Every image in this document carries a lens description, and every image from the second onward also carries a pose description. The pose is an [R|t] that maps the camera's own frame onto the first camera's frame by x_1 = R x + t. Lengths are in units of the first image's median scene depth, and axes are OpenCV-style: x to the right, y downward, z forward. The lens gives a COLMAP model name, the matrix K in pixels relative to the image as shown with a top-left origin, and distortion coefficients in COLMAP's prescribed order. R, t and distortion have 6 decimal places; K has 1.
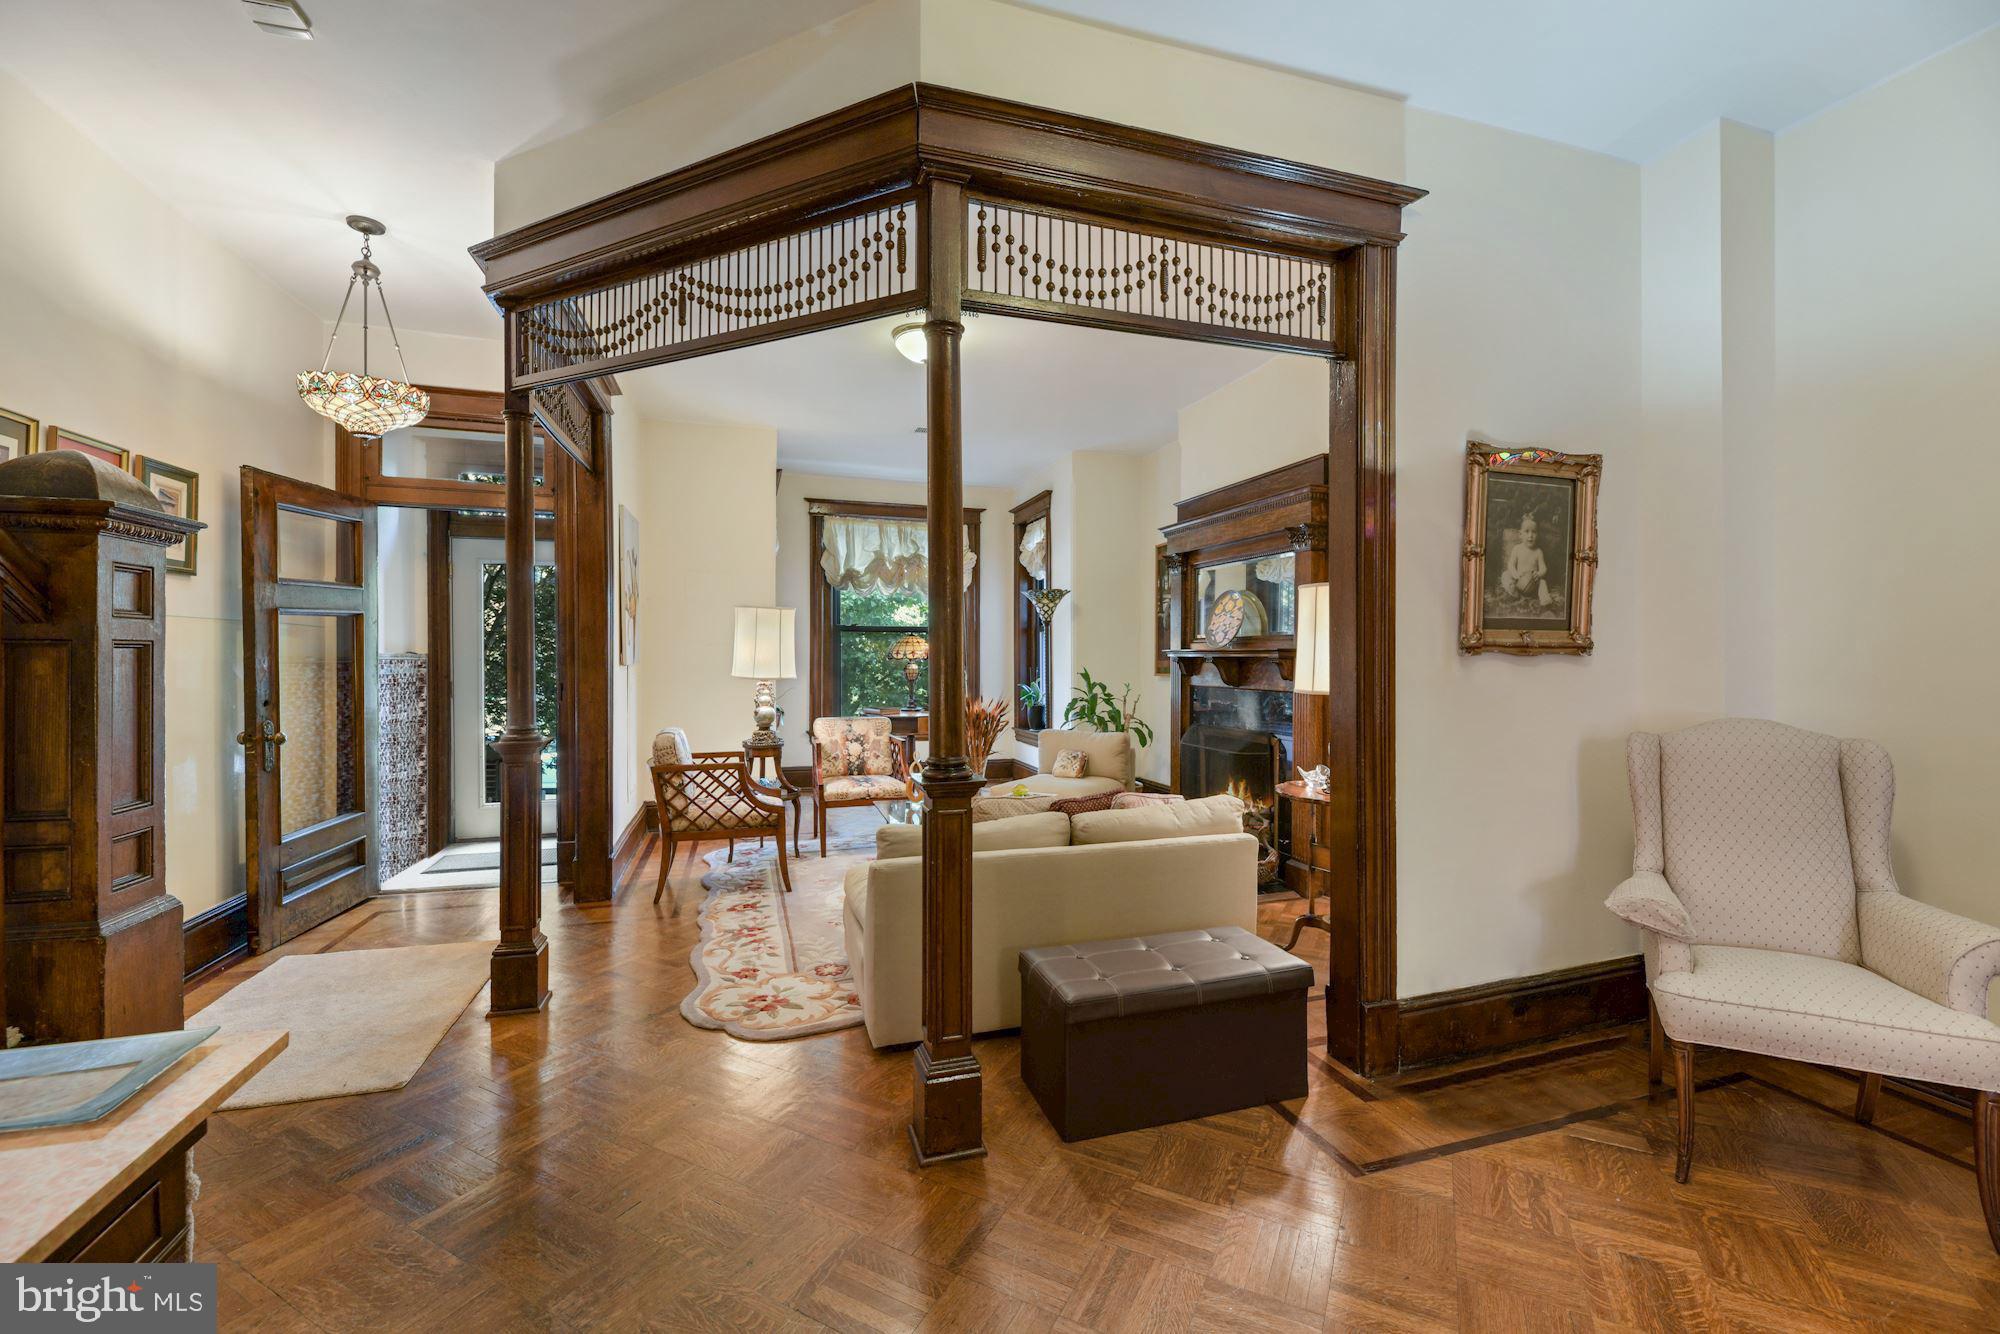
lens RADIAL K [[816.9, 0, 1008.4], [0, 816.9, 660.5], [0, 0, 1]] dist [-0.004027, -0.002465]
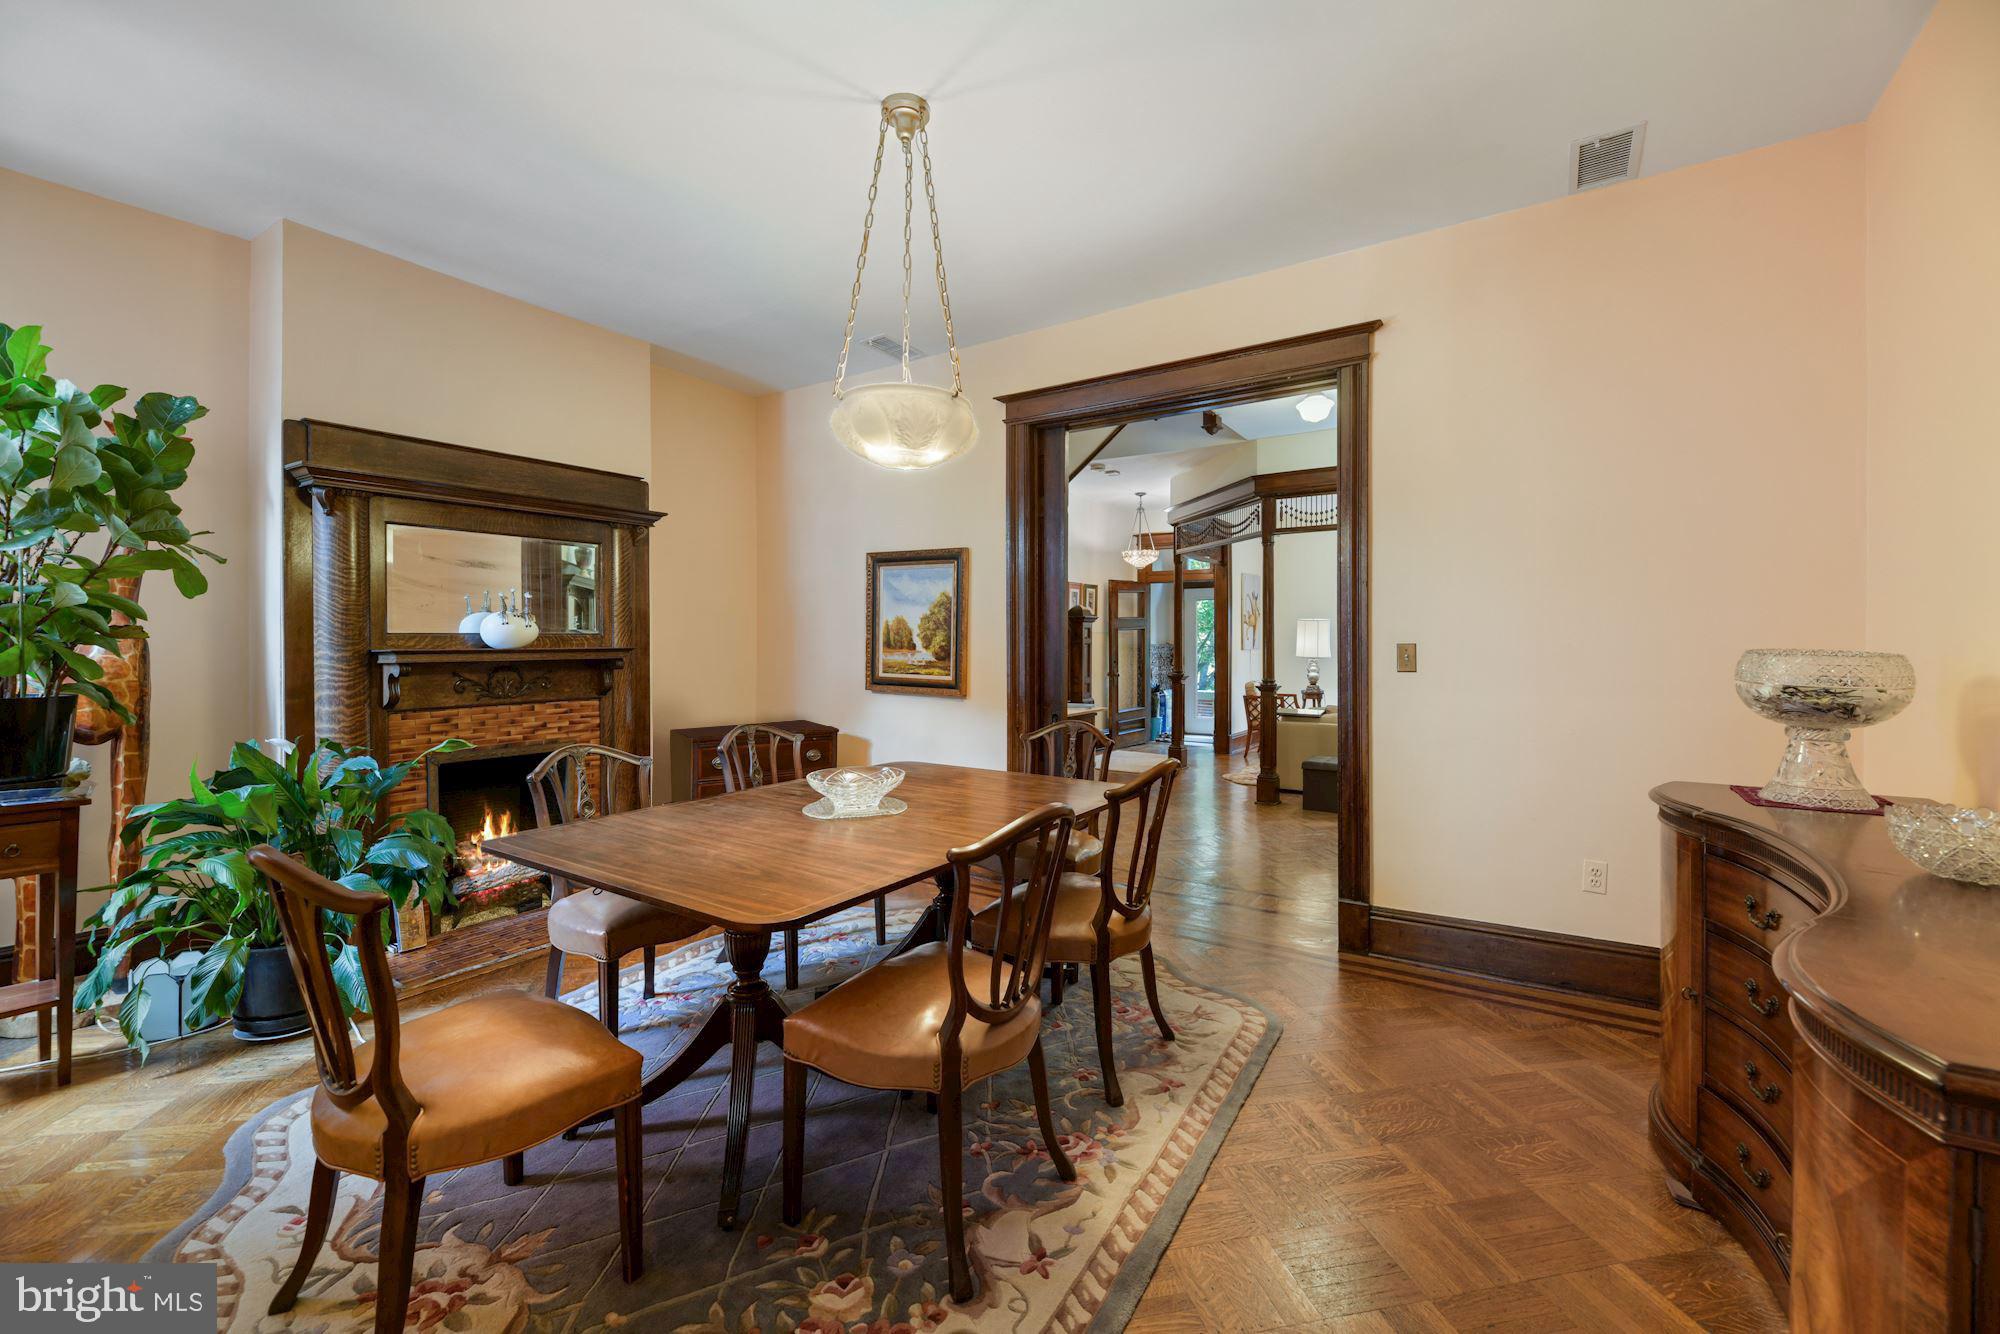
lens RADIAL K [[816.9, 0, 1001.5], [0, 816.9, 648.7], [0, 0, 1]] dist [-0.004027, -0.002465]
pose [[0.619019, 0.005977, -0.785353, 0.807189], [-0.004348, 0.999982, 0.004182, -0.003260], [0.785364, 0.000826, 0.619034, -0.804009]]
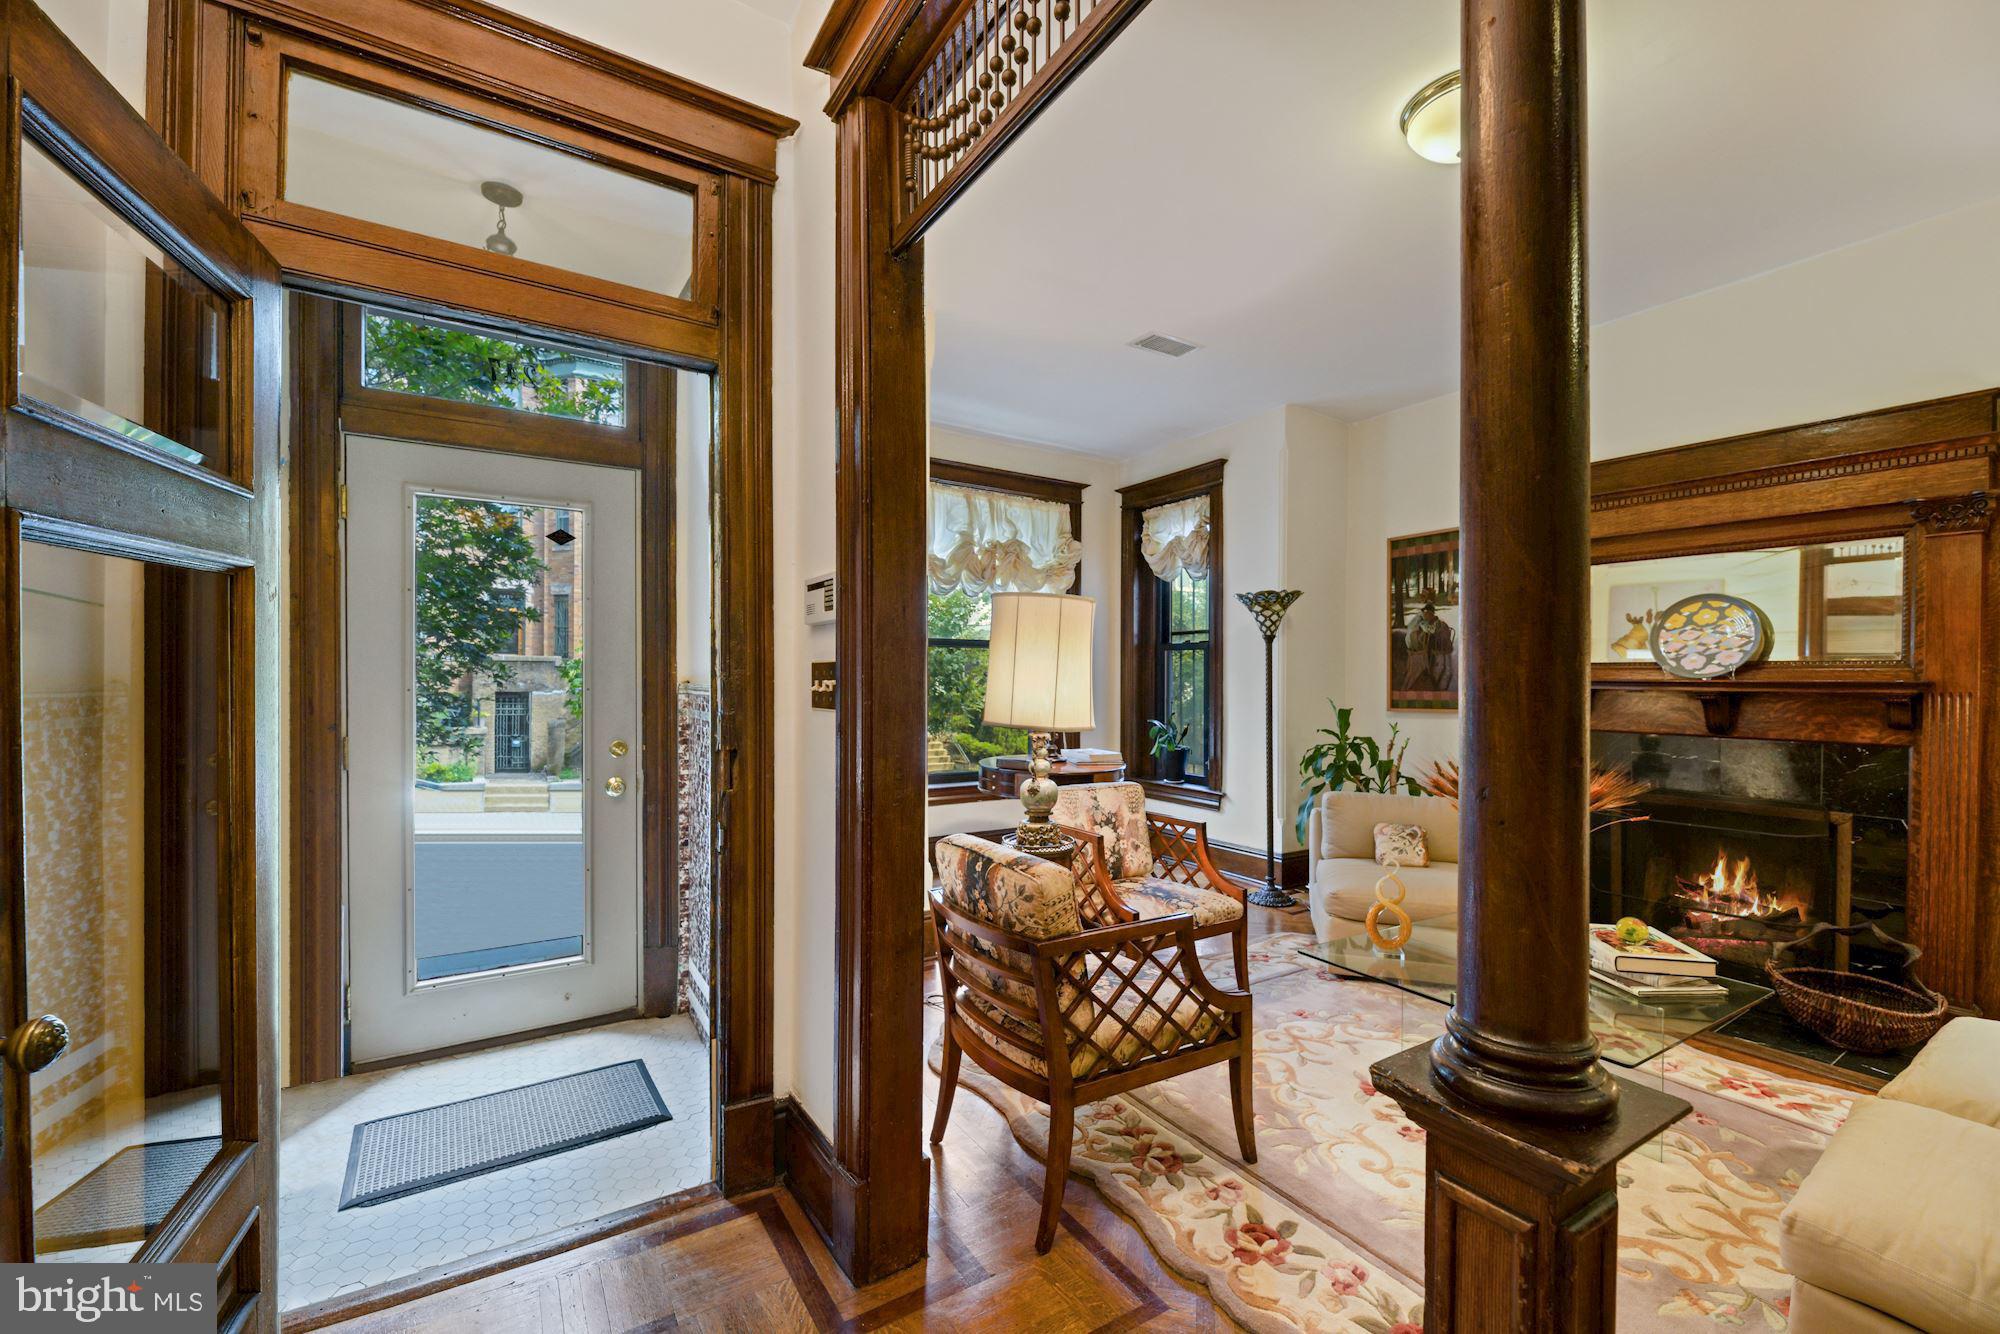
lens RADIAL K [[816.9, 0, 1006.0], [0, 816.9, 678.8], [0, 0, 1]] dist [-0.004027, -0.002465]
pose [[0.966284, 0.005769, 0.257413, -0.537407], [-0.005051, 0.999981, -0.003451, -0.009791], [-0.257428, 0.002034, 0.966295, 0.550597]]
